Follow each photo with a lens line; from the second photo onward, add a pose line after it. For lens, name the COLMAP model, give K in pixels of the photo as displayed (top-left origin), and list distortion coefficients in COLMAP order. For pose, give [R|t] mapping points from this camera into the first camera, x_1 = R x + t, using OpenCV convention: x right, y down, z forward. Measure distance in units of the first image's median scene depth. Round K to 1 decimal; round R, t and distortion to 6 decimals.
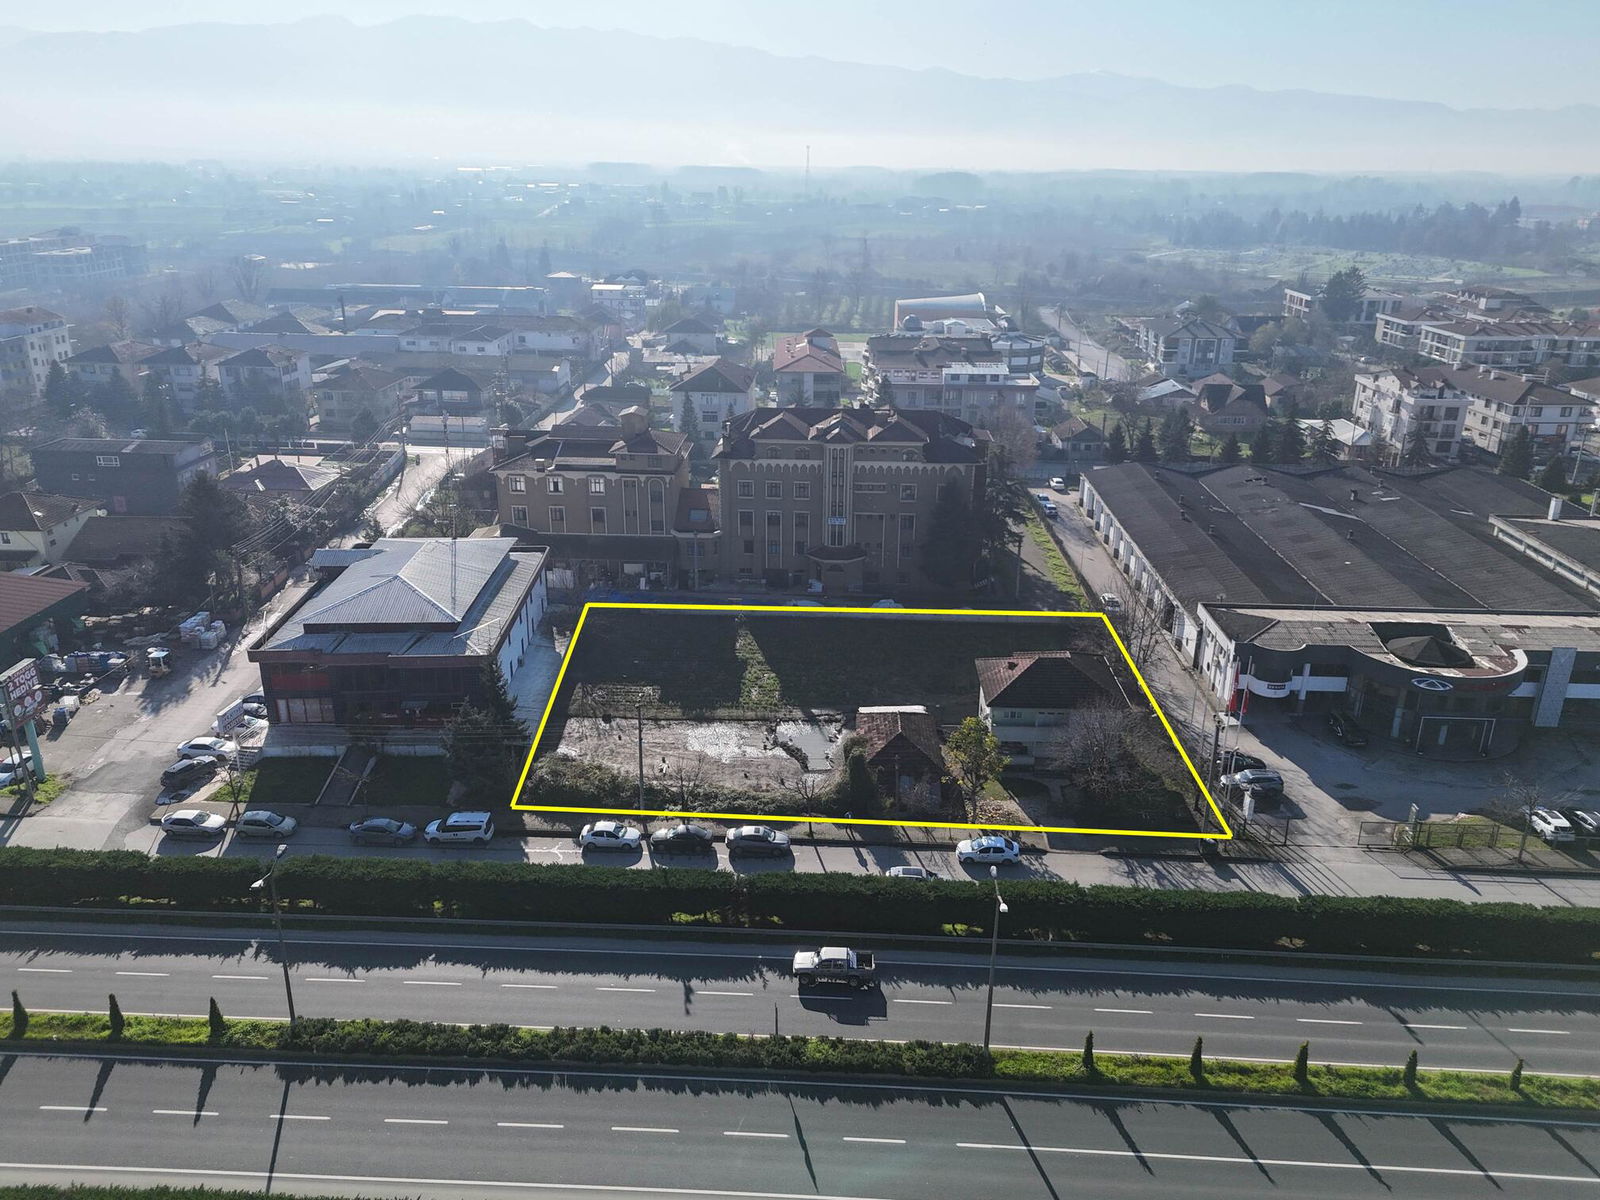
lens RADIAL K [[1173.1, 0, 801.9], [0, 1173.1, 599.5], [0, 0, 1]] dist [0.080454, -0.080055]
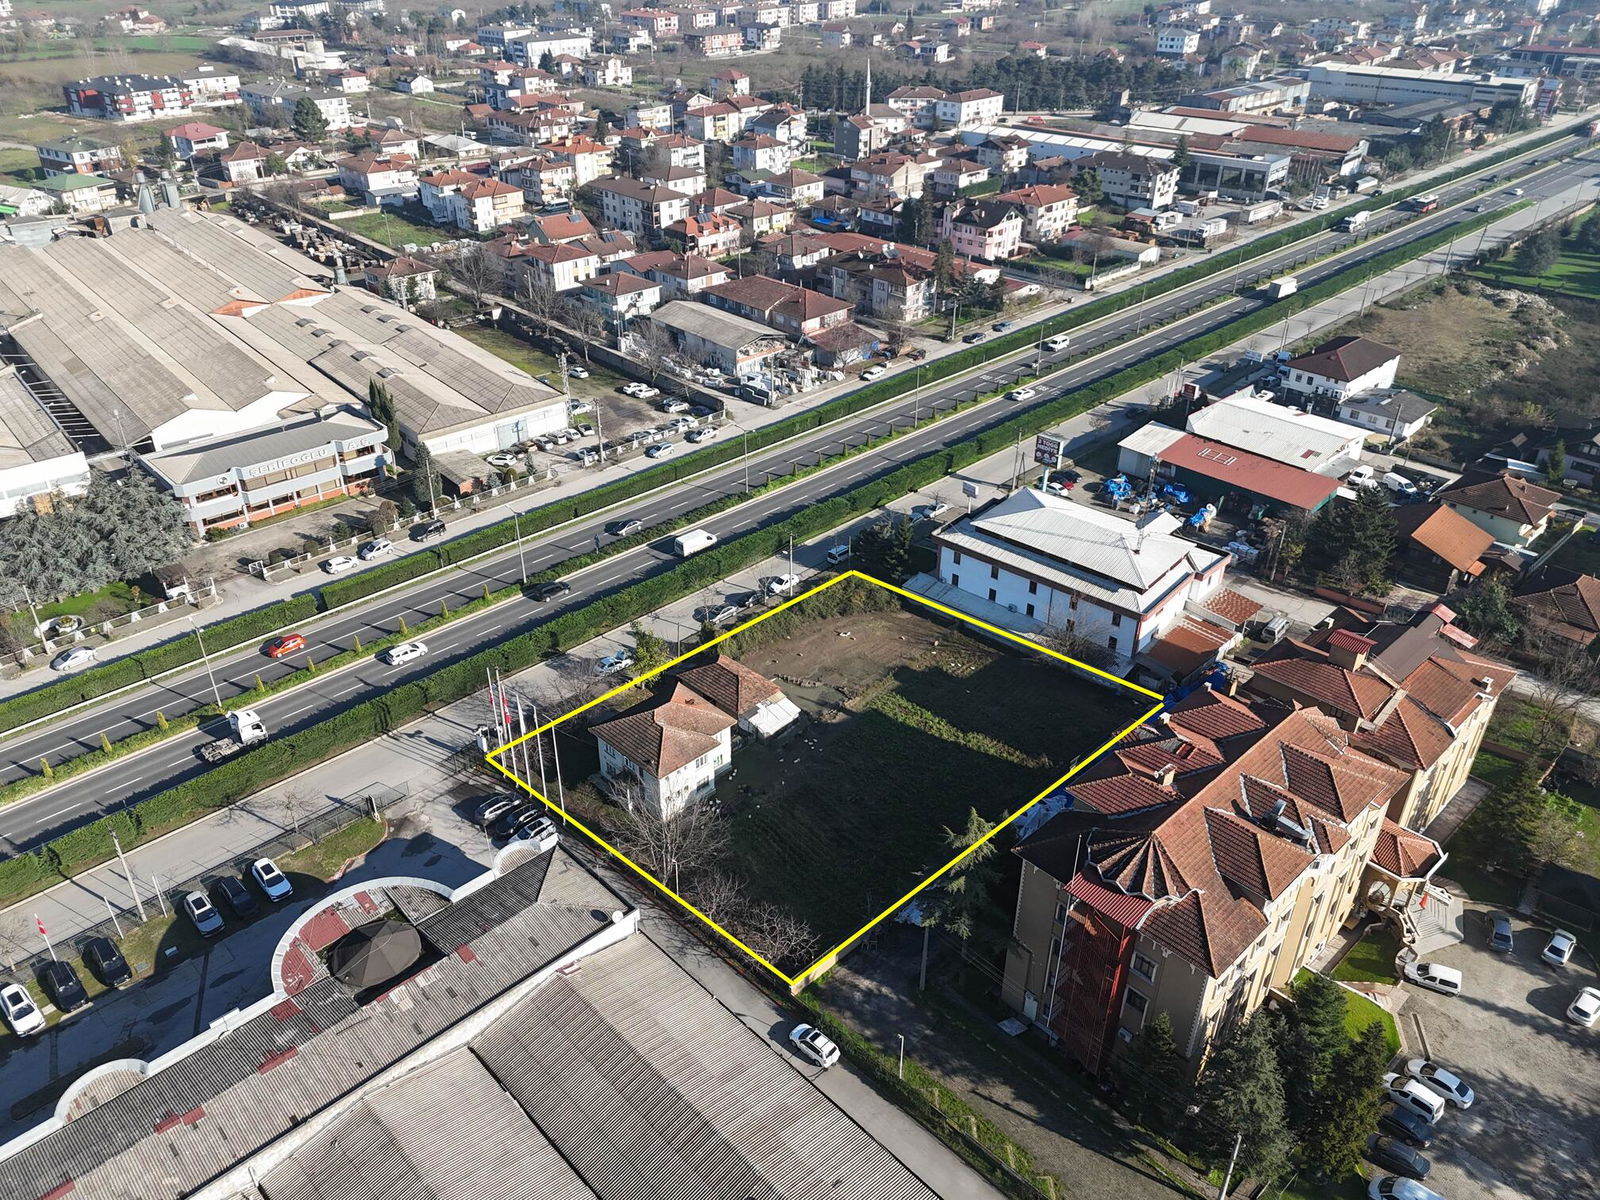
lens RADIAL K [[1173.1, 0, 801.9], [0, 1173.1, 599.5], [0, 0, 1]] dist [0.080454, -0.080055]
pose [[-0.683743, 0.361466, -0.633907, 0.704066], [-0.268892, 0.682766, 0.679358, -0.735687], [0.678375, 0.634959, -0.369641, 1.251978]]
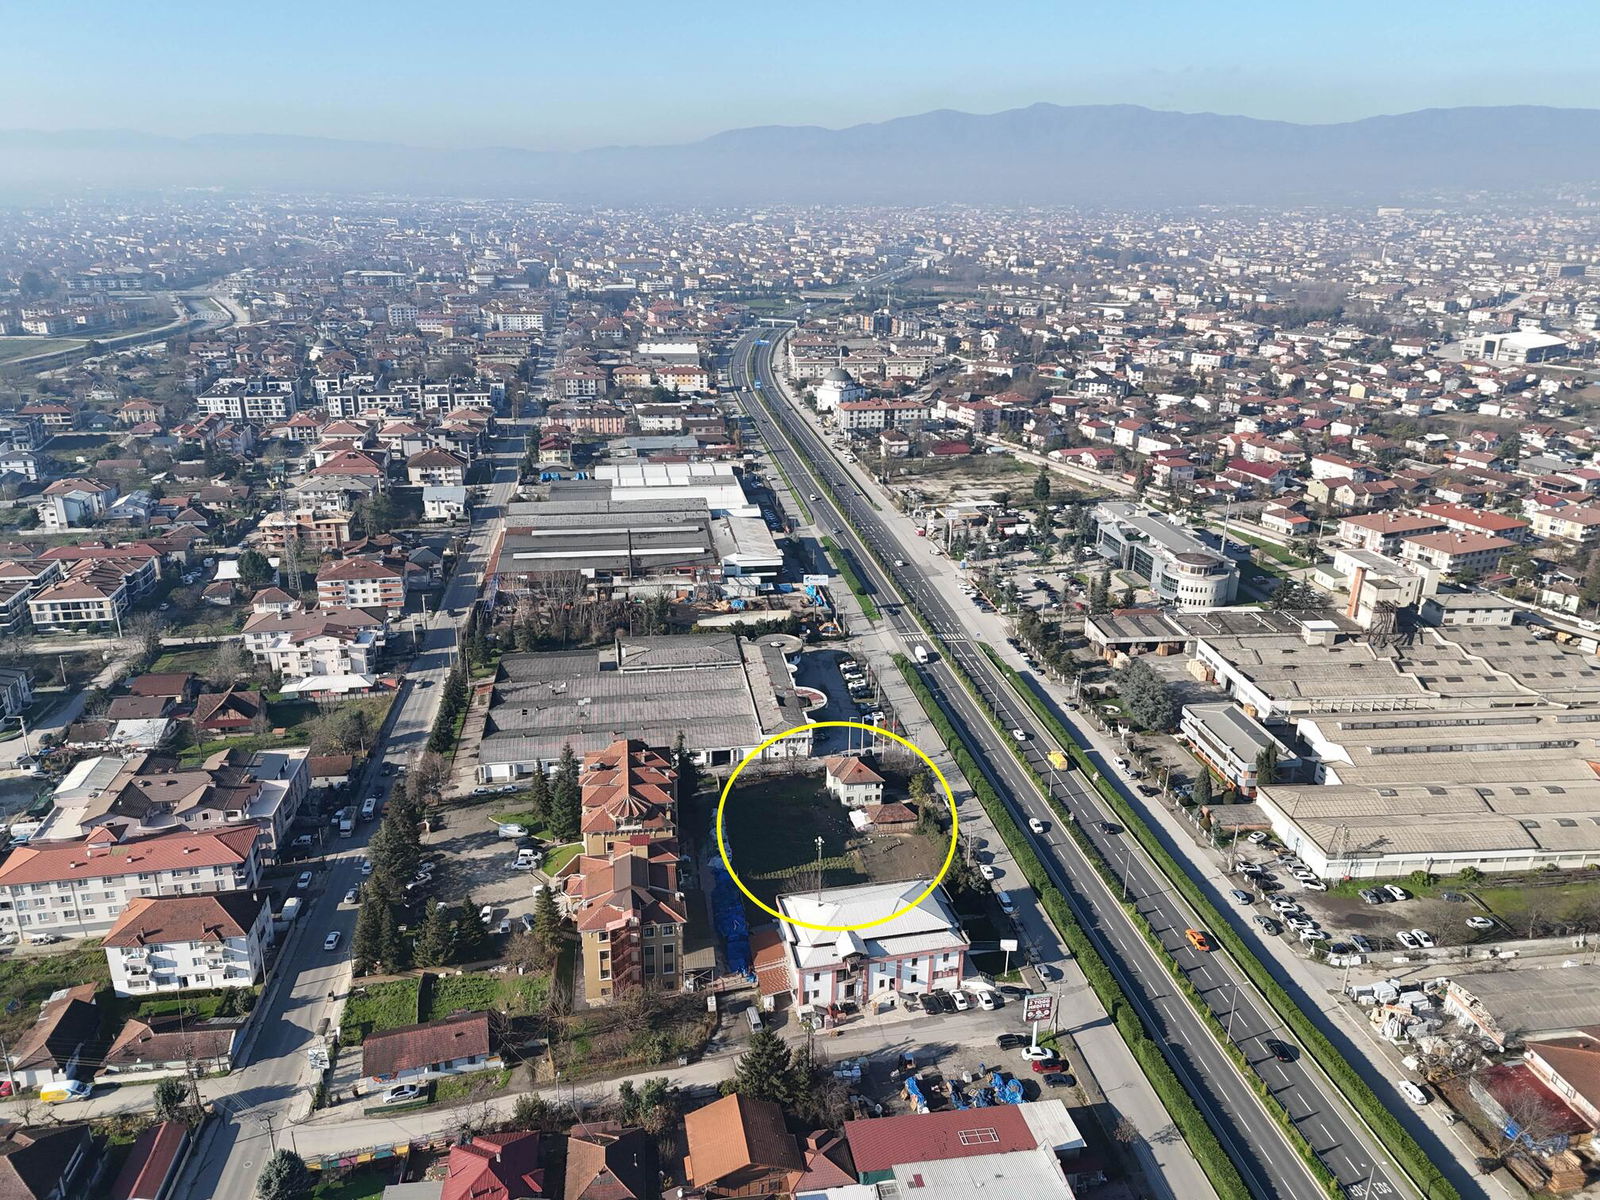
lens RADIAL K [[1173.1, 0, 801.9], [0, 1173.1, 599.5], [0, 0, 1]] dist [0.080454, -0.080055]
pose [[-0.199296, -0.342539, 0.918122, -1.693367], [0.326184, 0.860302, 0.391772, -1.099790], [-0.924059, 0.377555, -0.059724, 0.971050]]
